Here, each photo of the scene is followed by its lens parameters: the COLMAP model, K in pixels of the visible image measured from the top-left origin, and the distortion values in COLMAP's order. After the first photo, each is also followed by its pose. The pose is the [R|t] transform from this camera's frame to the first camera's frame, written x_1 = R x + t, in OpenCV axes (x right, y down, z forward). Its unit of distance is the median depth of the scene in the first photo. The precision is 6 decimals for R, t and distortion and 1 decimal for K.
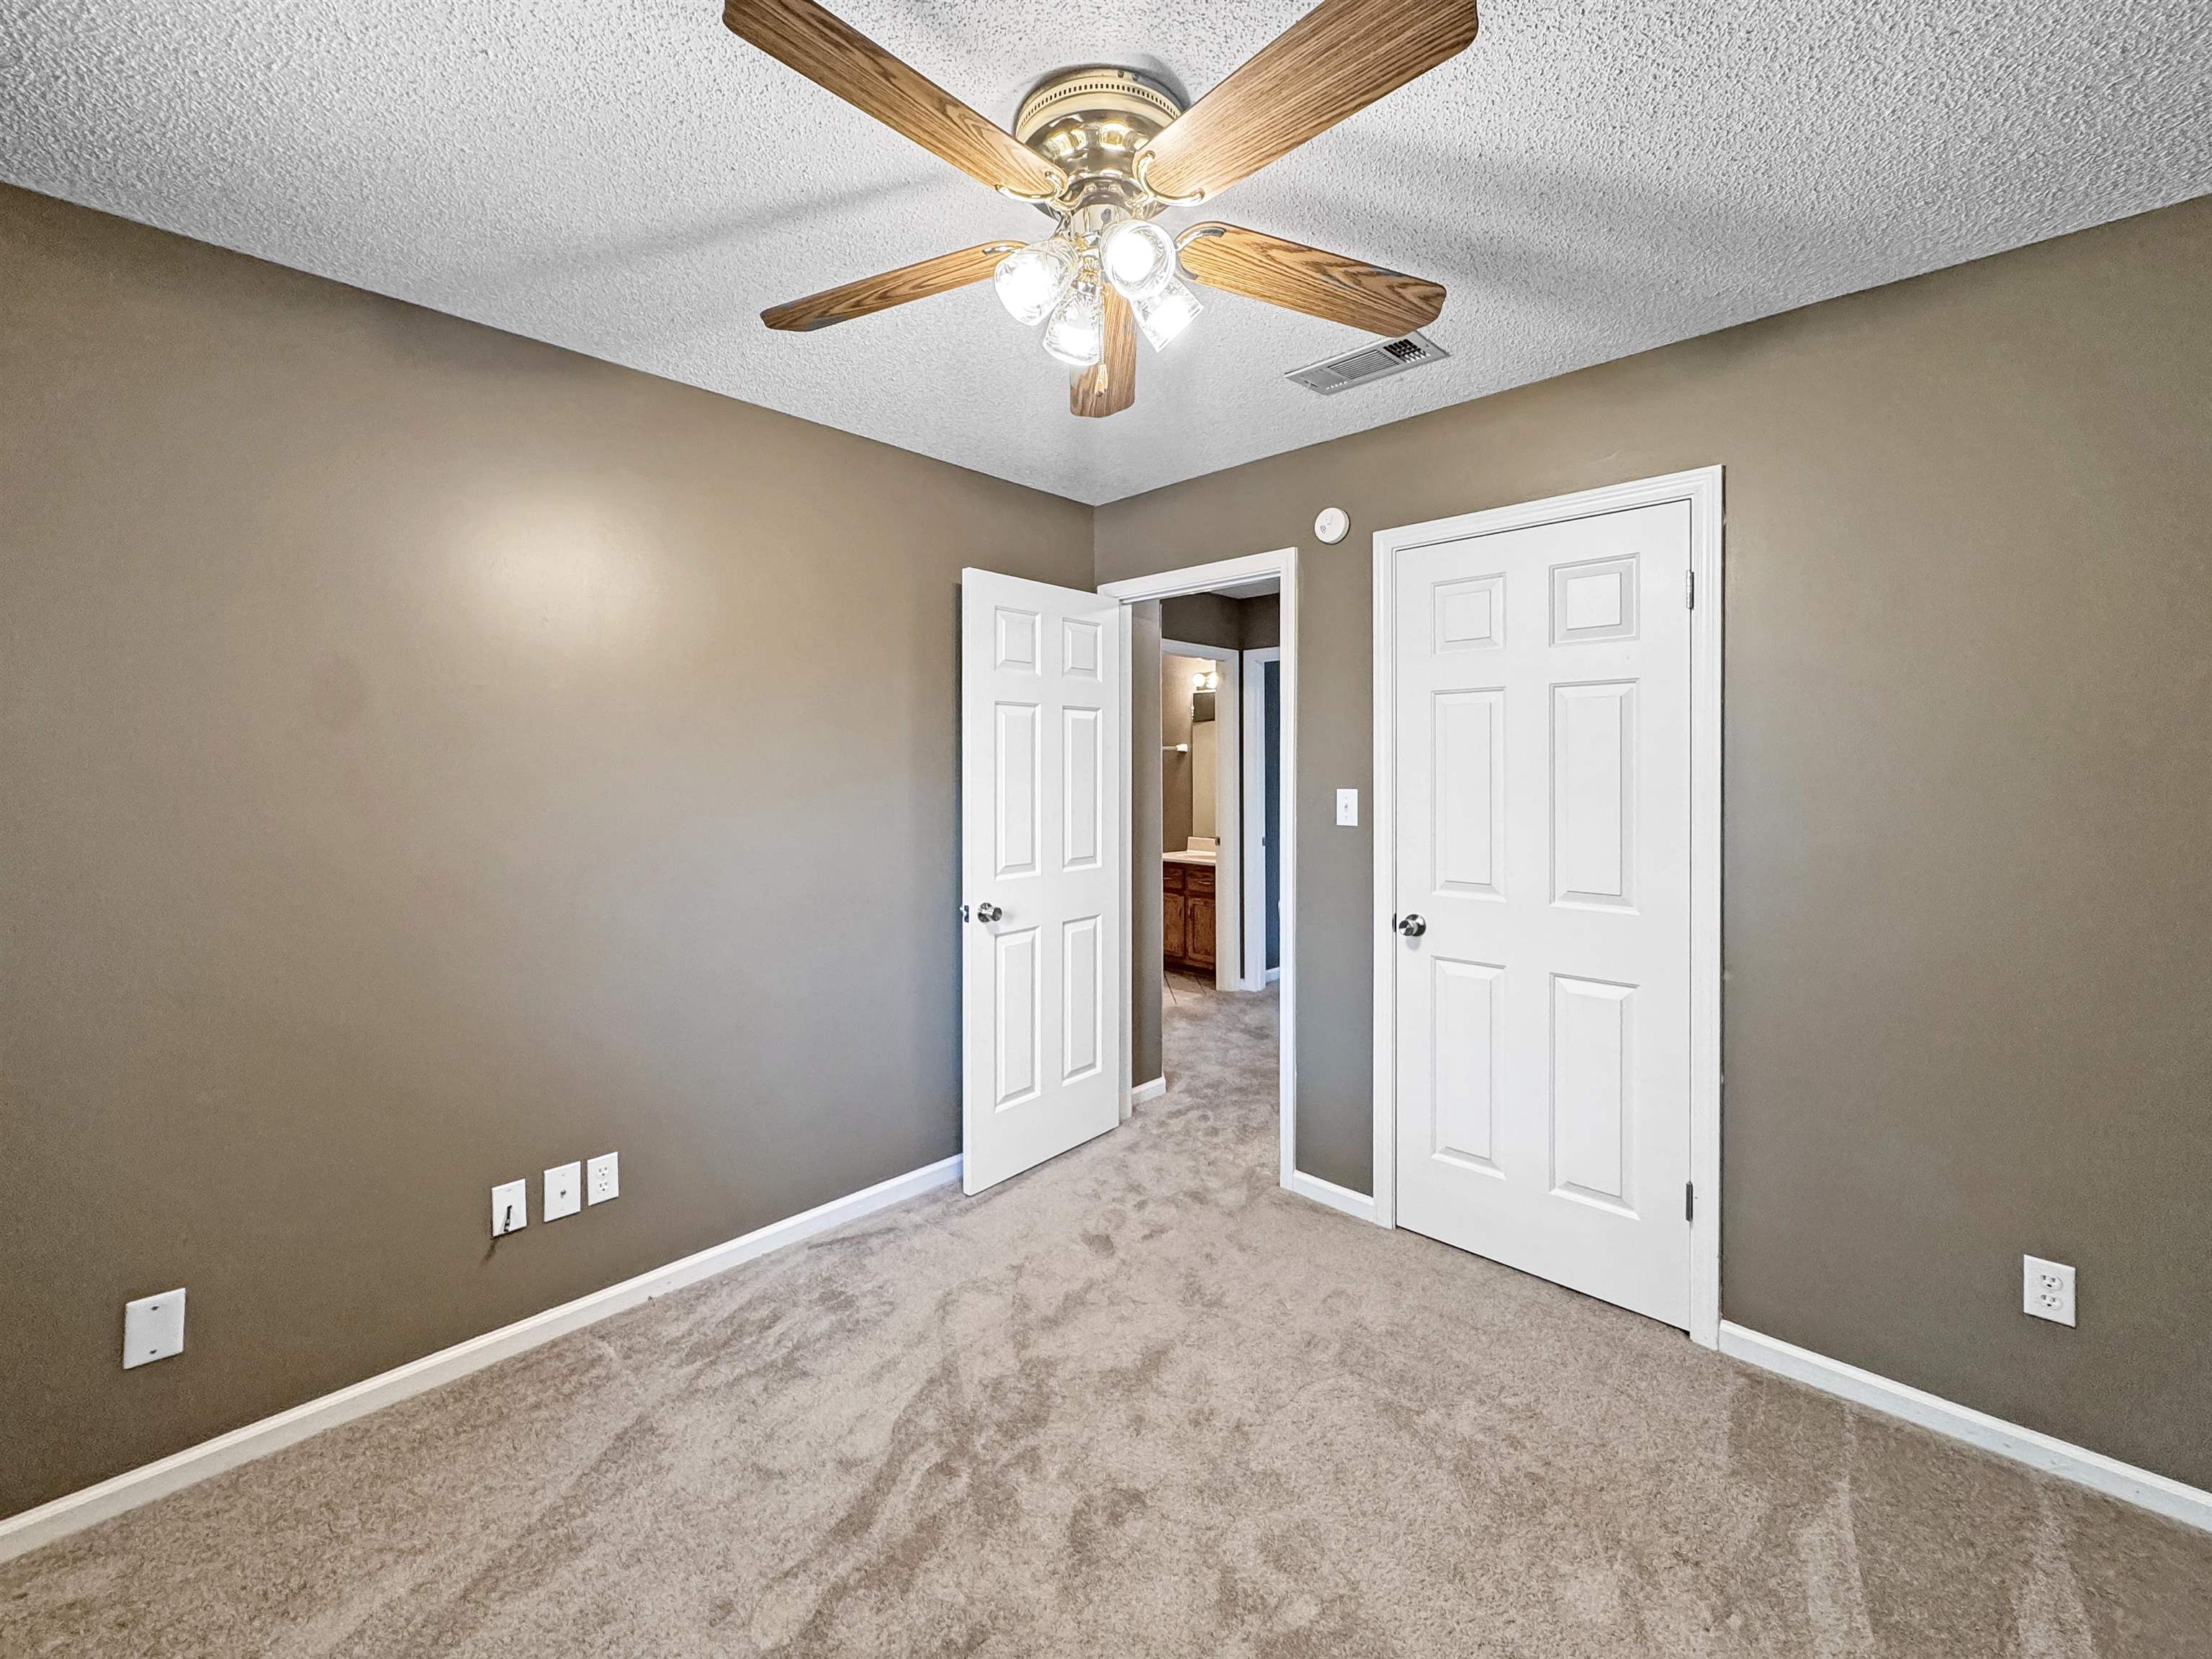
lens RADIAL K [[900.5, 0, 1100.7], [0, 900.5, 779.5], [0, 0, 1]] dist [0.000435, -0.000072]
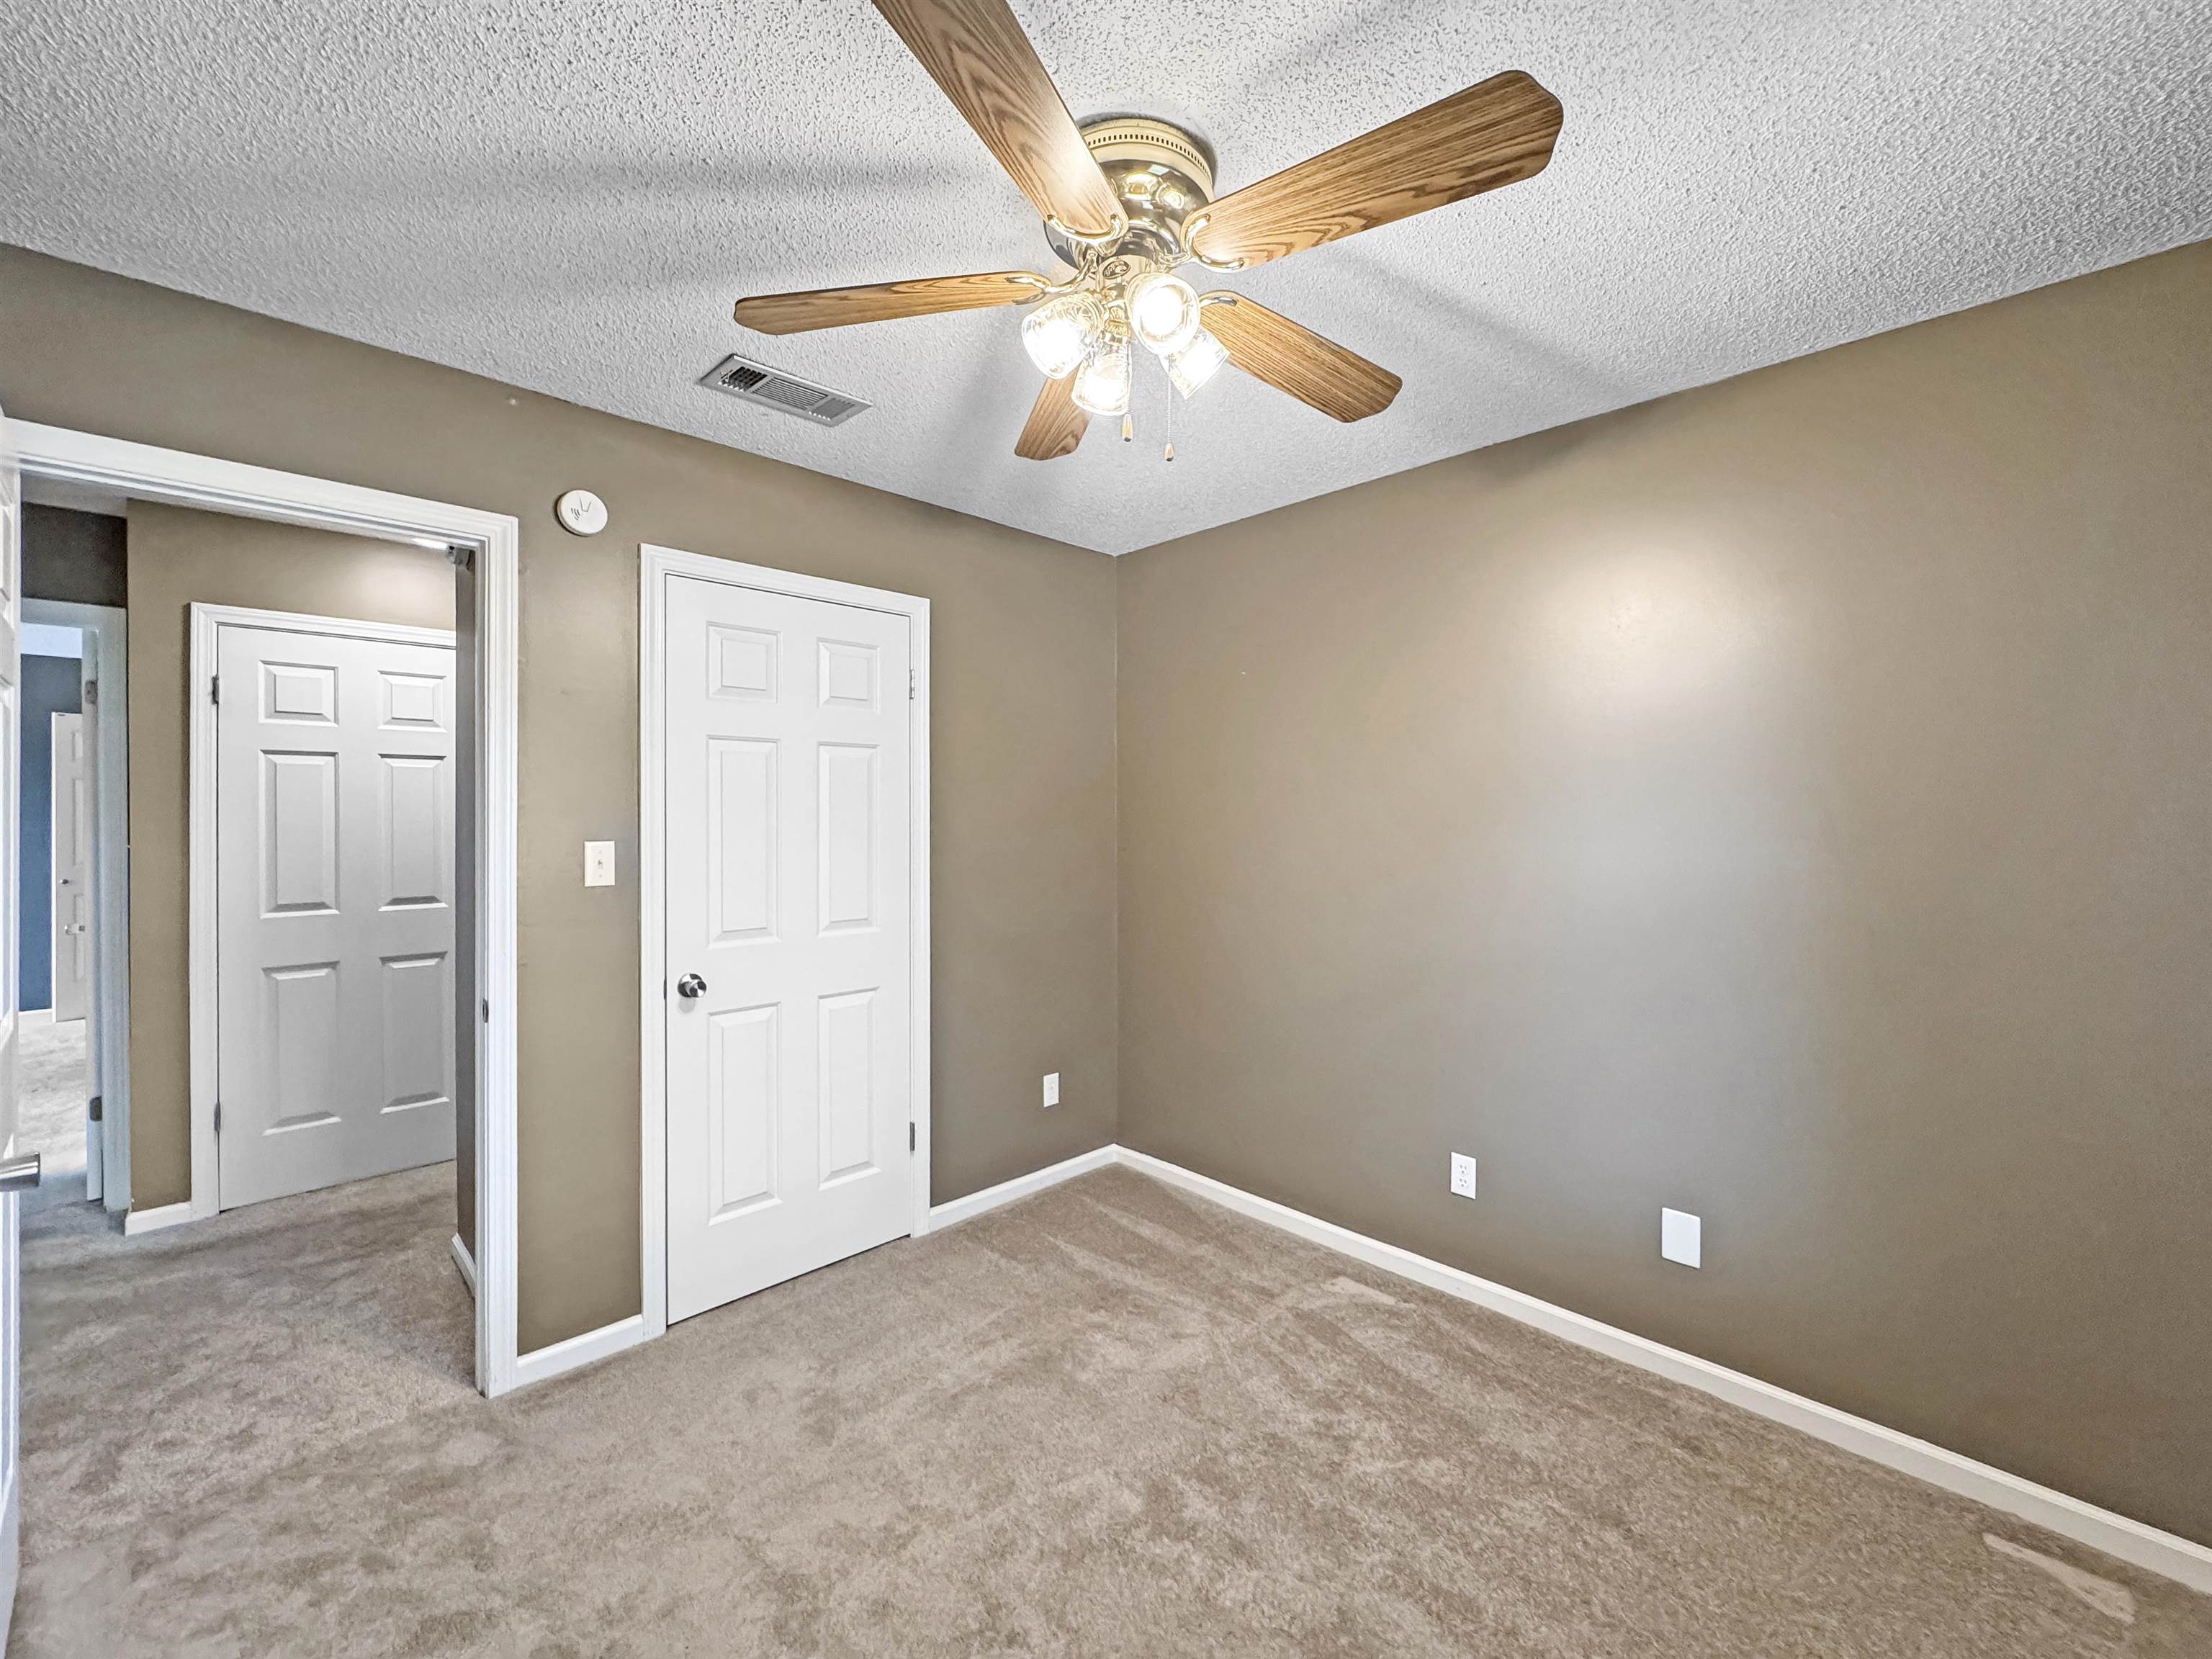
lens RADIAL K [[898.7, 0, 1099.1], [0, 898.7, 820.0], [0, 0, 1]] dist [-0.001310, -0.000067]
pose [[0.033152, -0.005143, 0.999437, -0.550179], [0.008318, 0.999954, 0.004870, -0.009235], [-0.999416, 0.008151, 0.033193, 0.539245]]
